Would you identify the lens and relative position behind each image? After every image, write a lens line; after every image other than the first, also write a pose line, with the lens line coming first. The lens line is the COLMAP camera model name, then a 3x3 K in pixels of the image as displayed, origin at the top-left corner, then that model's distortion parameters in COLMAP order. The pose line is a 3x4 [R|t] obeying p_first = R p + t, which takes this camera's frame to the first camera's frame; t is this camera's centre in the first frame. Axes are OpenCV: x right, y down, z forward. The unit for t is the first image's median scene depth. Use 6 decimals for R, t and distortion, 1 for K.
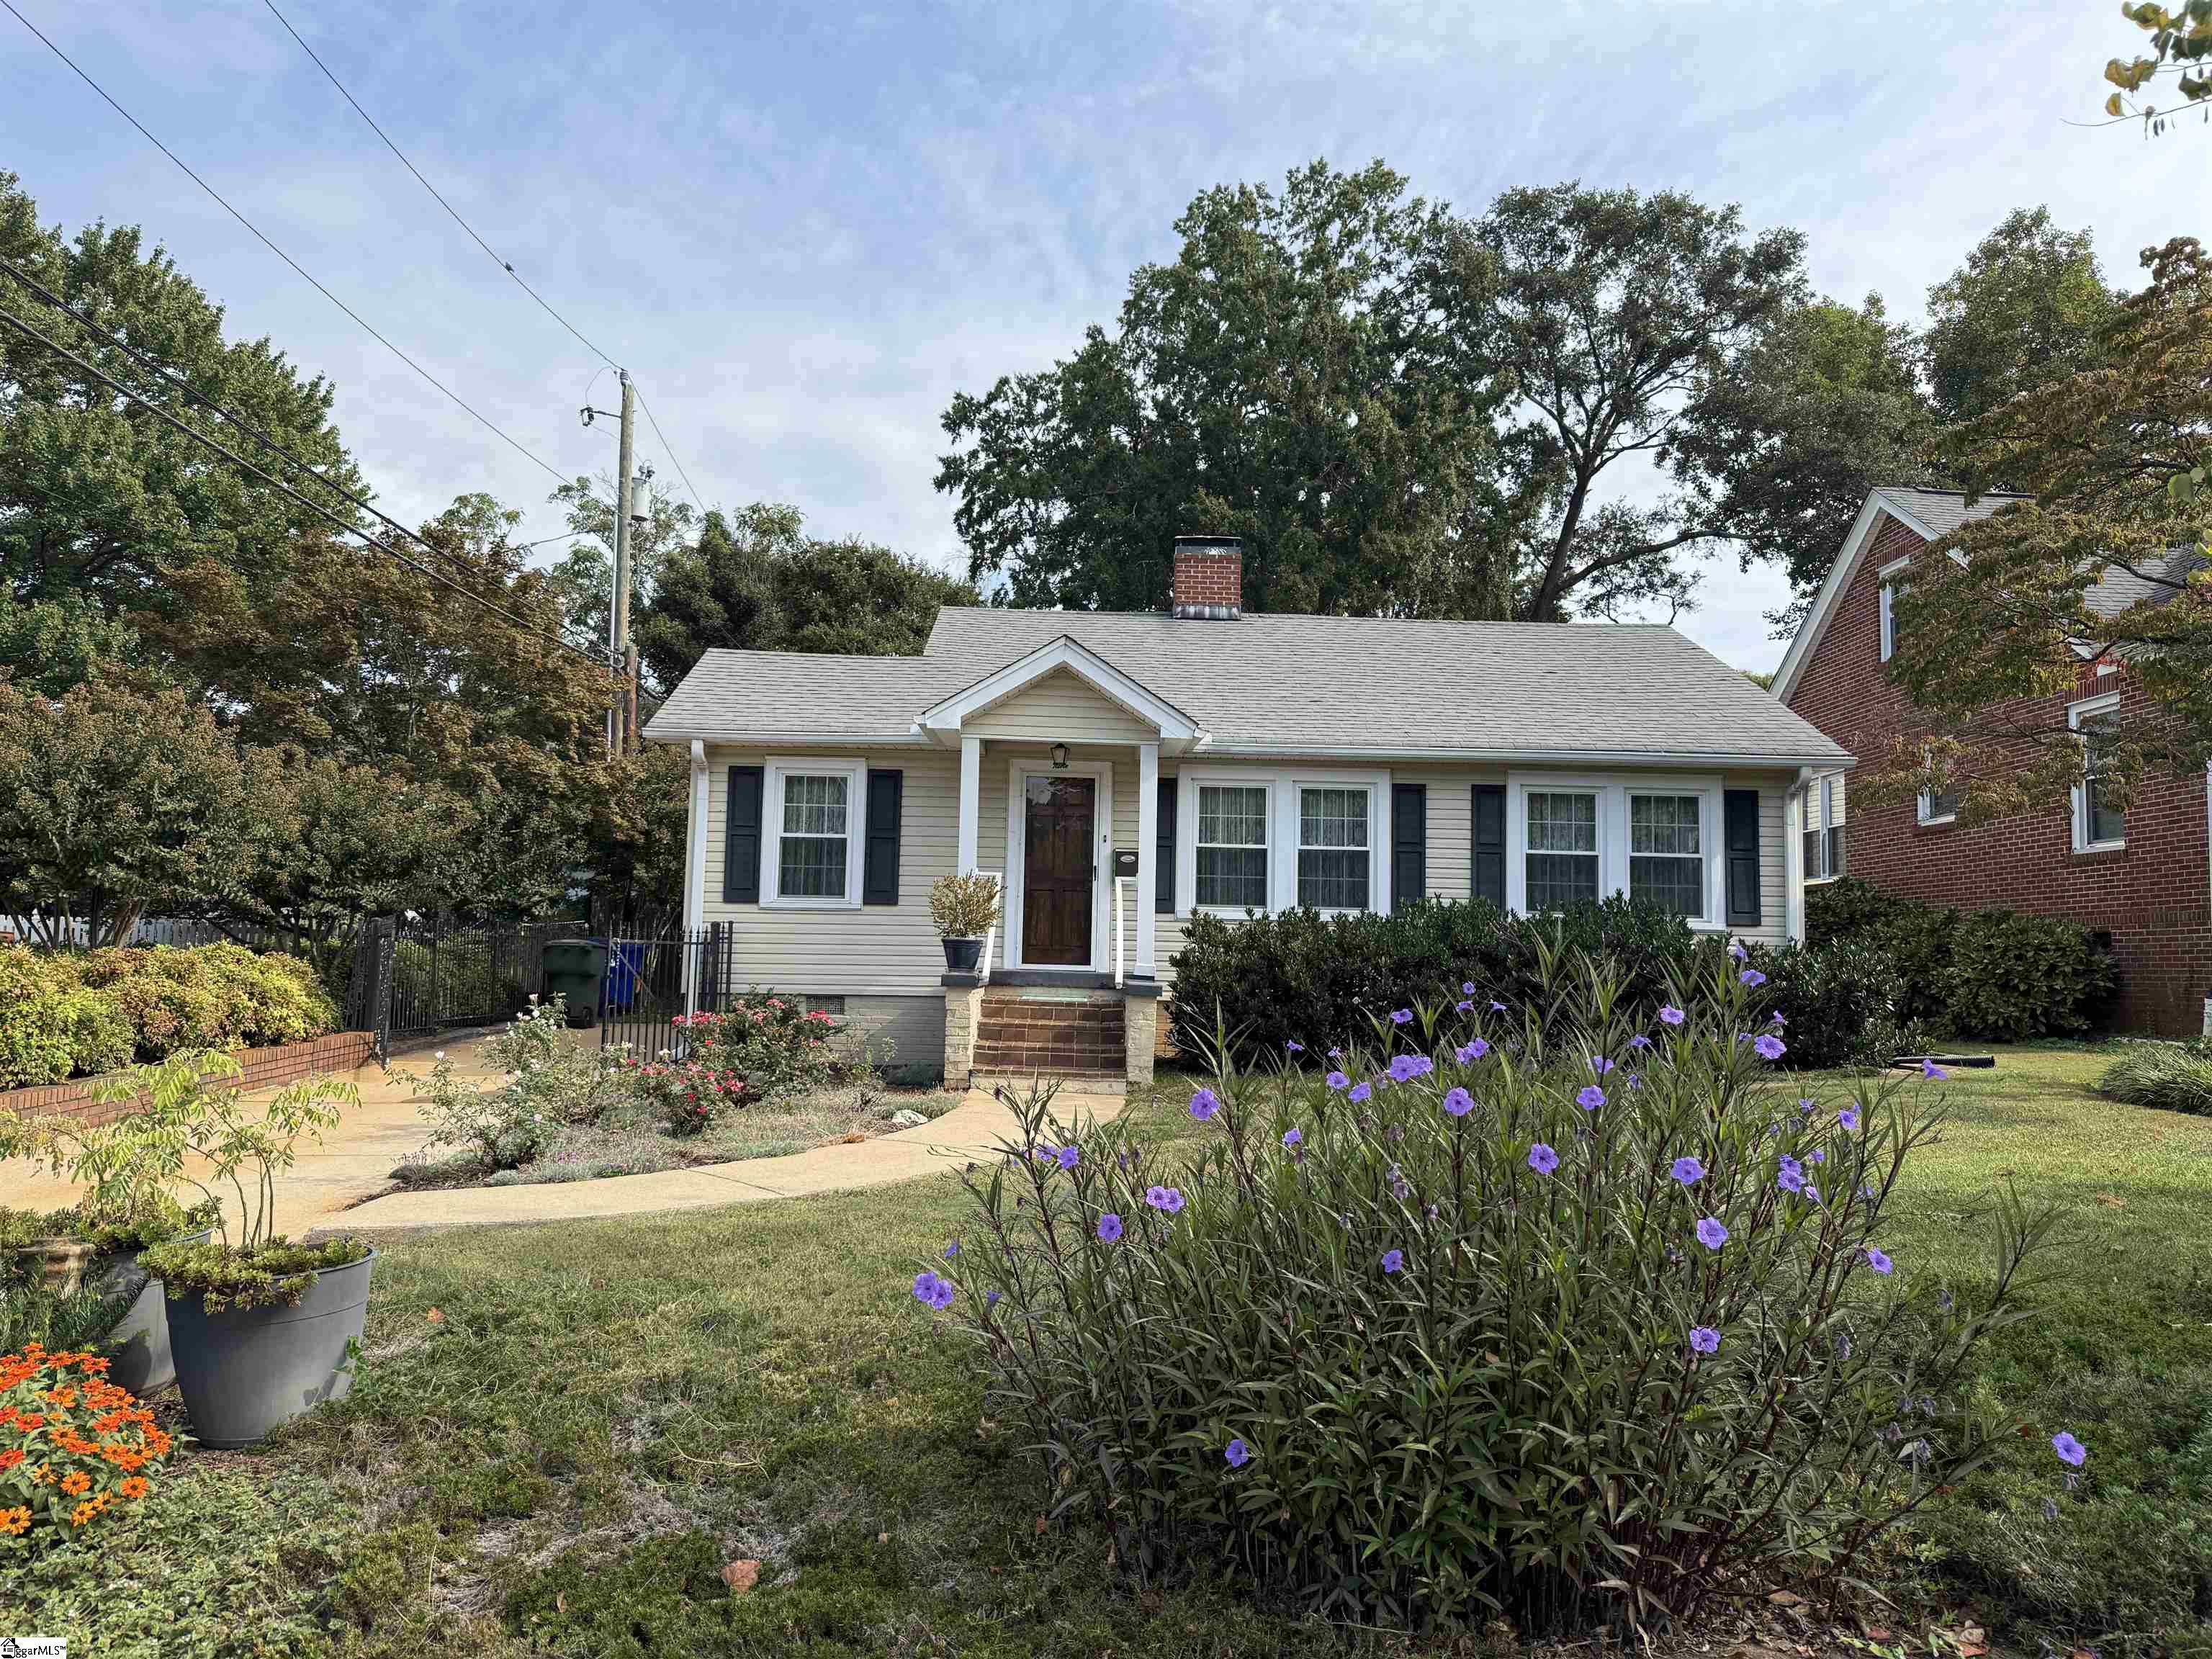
lens RADIAL K [[1546.5, 0, 1106.0], [0, 1546.5, 829.5], [0, 0, 1]] dist [0.156083, -0.172113]
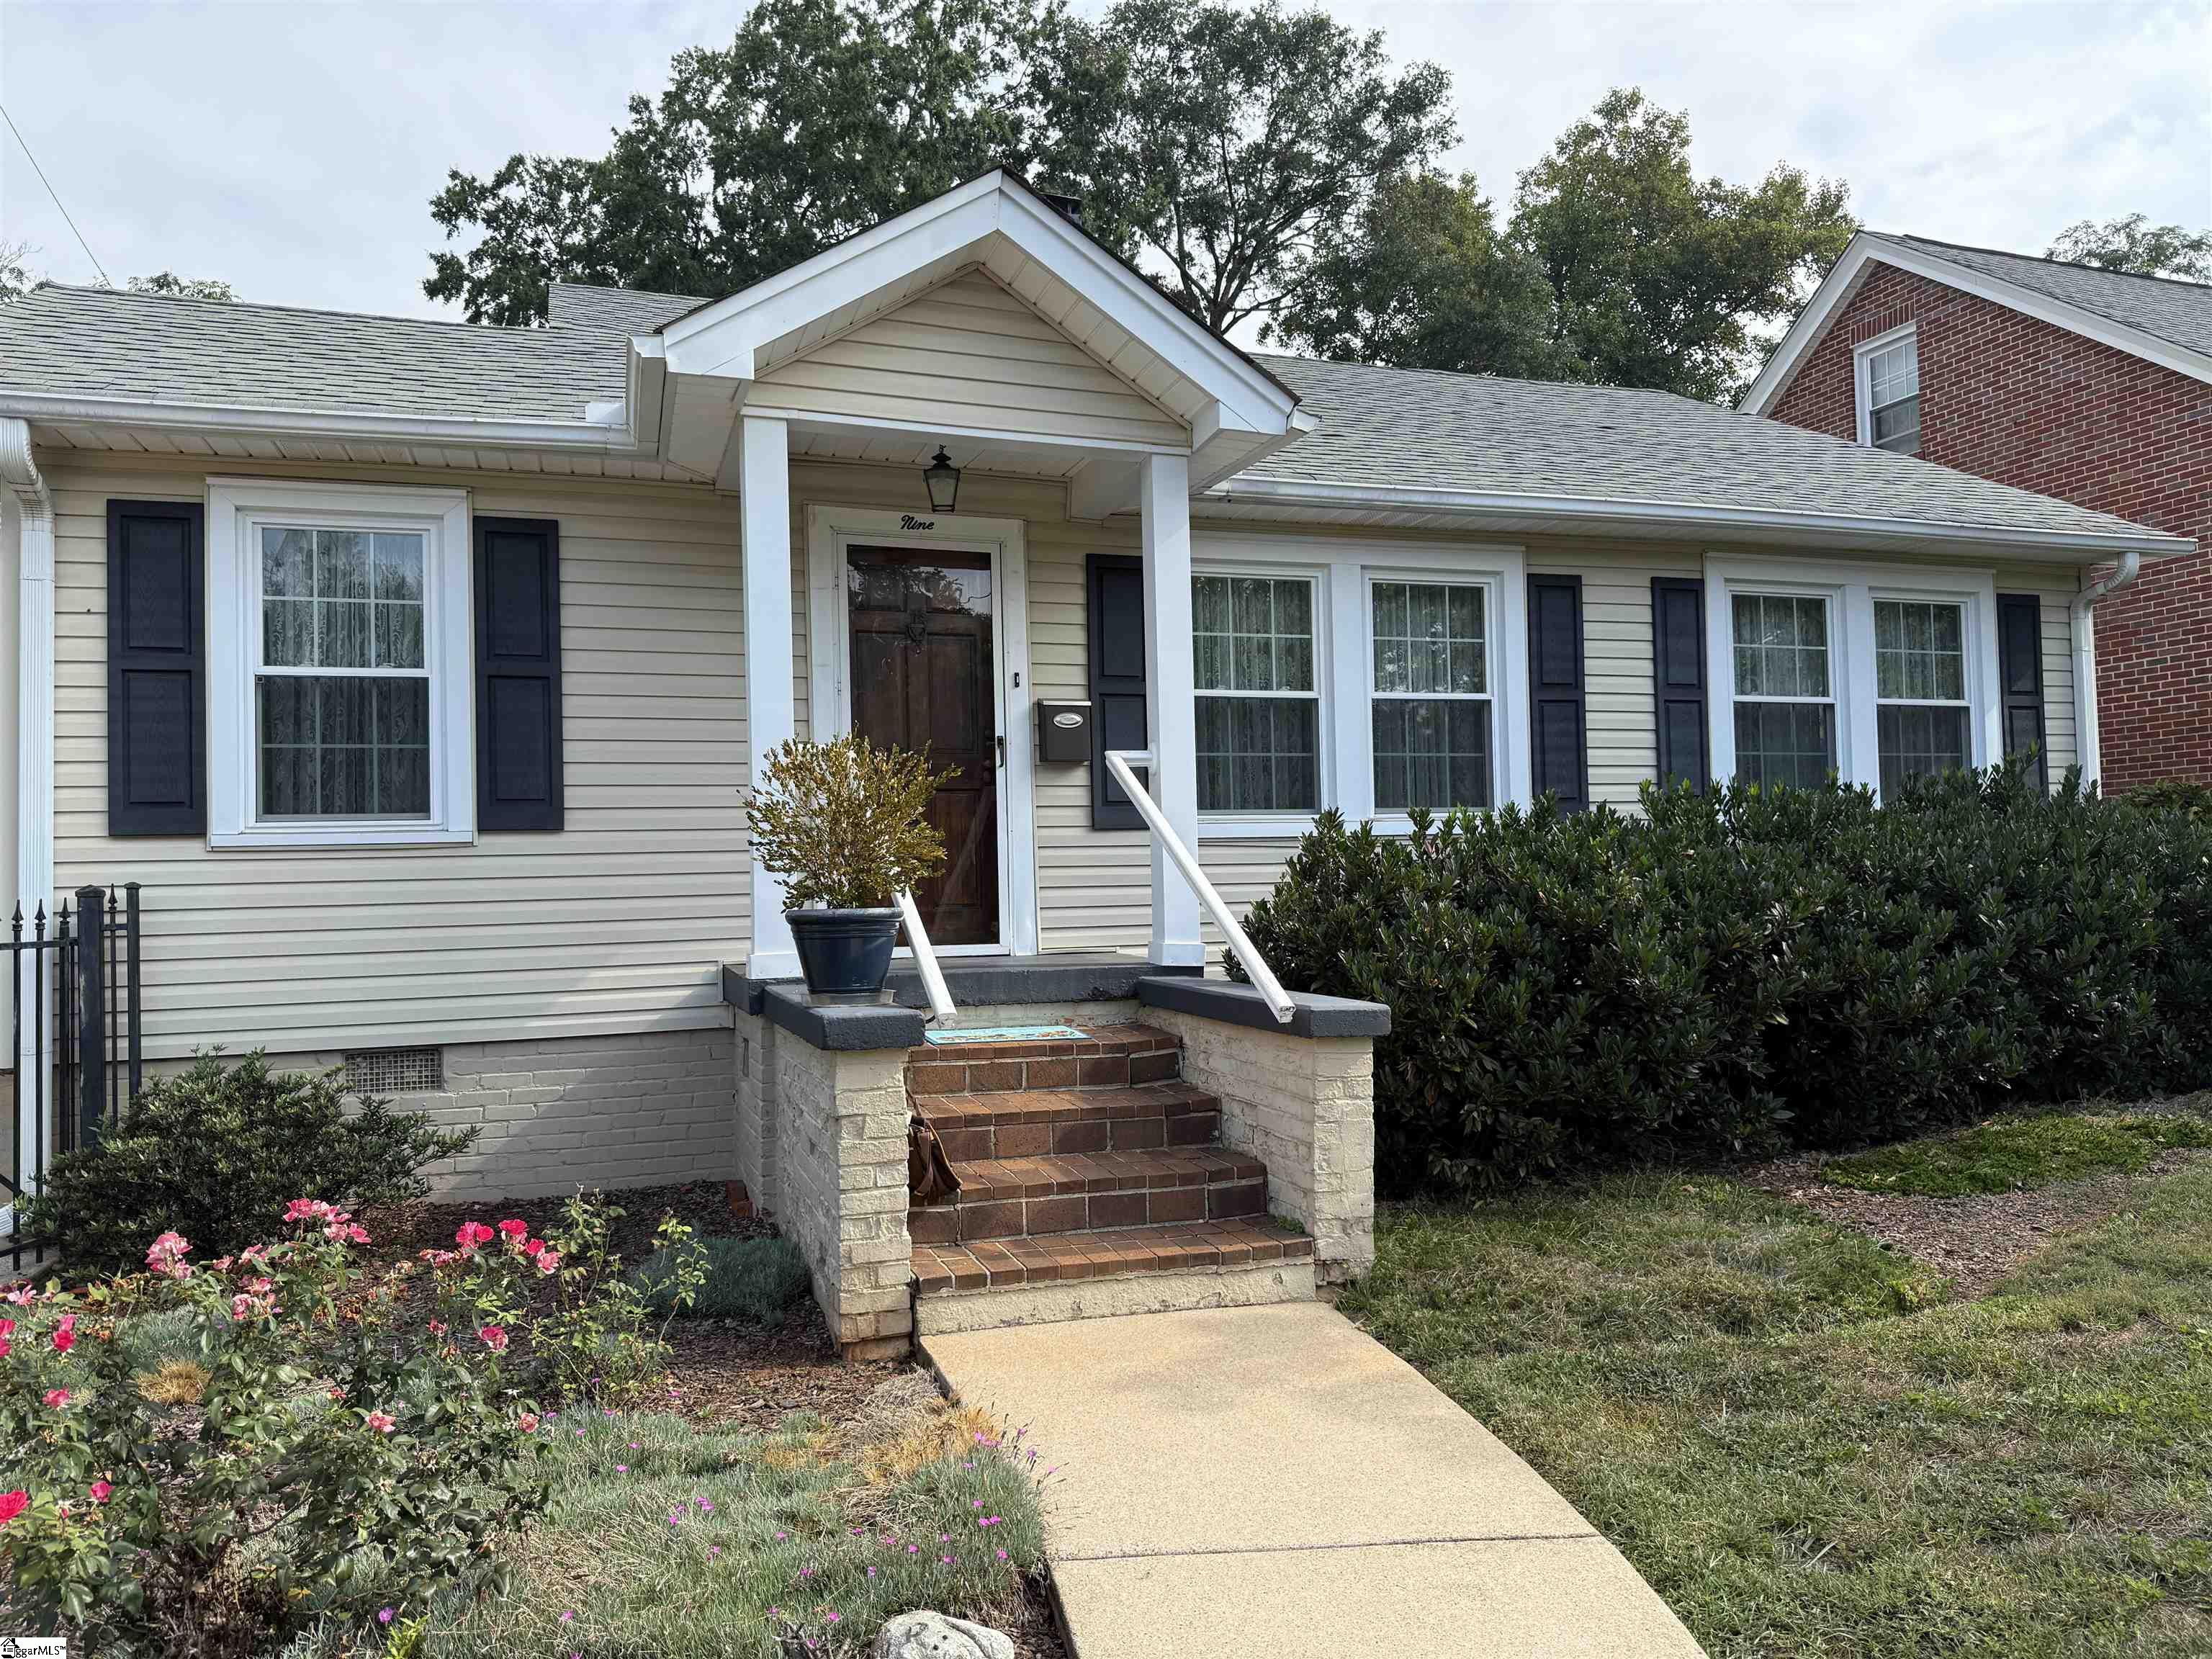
lens RADIAL K [[1546.2, 0, 1098.4], [0, 1546.2, 843.1], [0, 0, 1]] dist [0.087277, -0.127594]
pose [[0.953584, -0.035872, 0.298983, -0.062493], [0.017875, 0.997872, 0.062713, 0.013923], [-0.300596, -0.054457, 0.952196, 0.273720]]
